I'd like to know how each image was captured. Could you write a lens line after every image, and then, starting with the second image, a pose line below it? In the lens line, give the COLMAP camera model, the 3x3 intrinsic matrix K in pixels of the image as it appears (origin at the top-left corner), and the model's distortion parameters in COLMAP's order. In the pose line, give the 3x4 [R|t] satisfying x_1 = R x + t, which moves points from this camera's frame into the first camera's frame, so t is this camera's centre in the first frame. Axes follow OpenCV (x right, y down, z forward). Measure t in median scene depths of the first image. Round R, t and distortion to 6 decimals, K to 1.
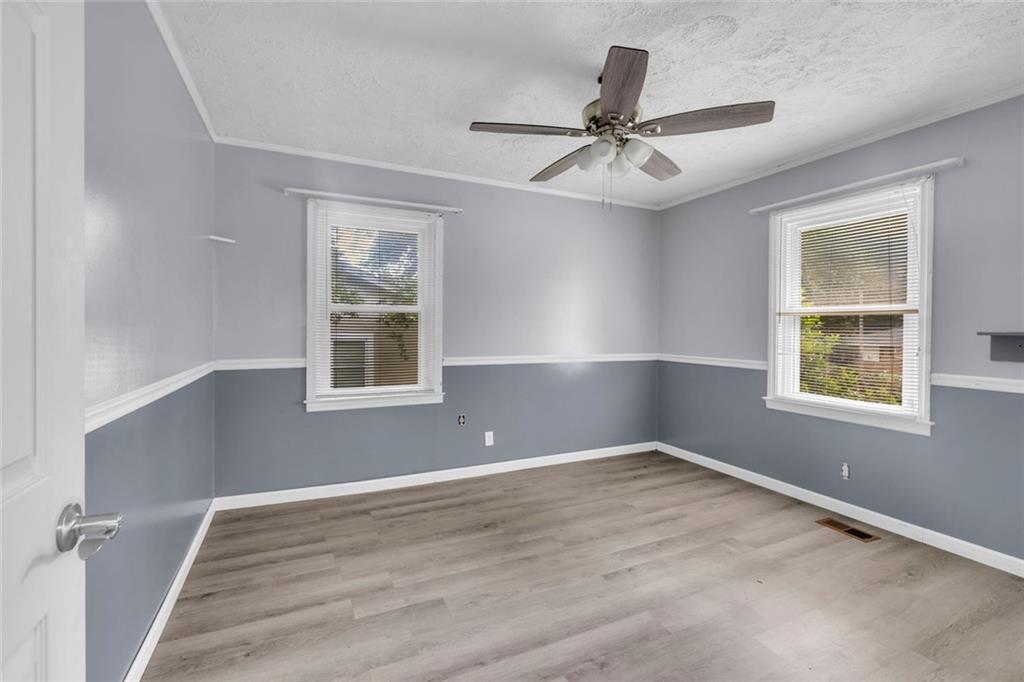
lens RADIAL K [[430.8, 0, 512.3], [0, 430.8, 335.8], [0, 0, 1]] dist [0.000351, -0.000051]
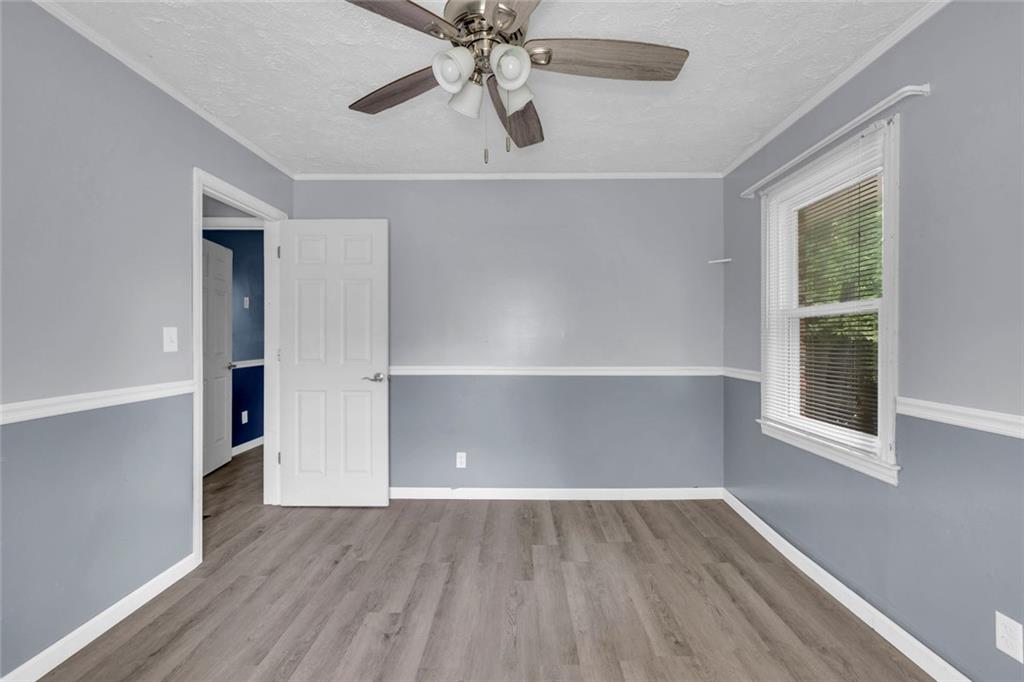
lens RADIAL K [[430.8, 0, 512.3], [0, 430.8, 335.8], [0, 0, 1]] dist [0.000351, -0.000051]
pose [[-0.444586, -0.017578, -0.895564, 0.745503], [-0.013259, 0.999827, -0.013043, -0.015873], [0.895638, 0.006076, -0.444742, 1.220927]]
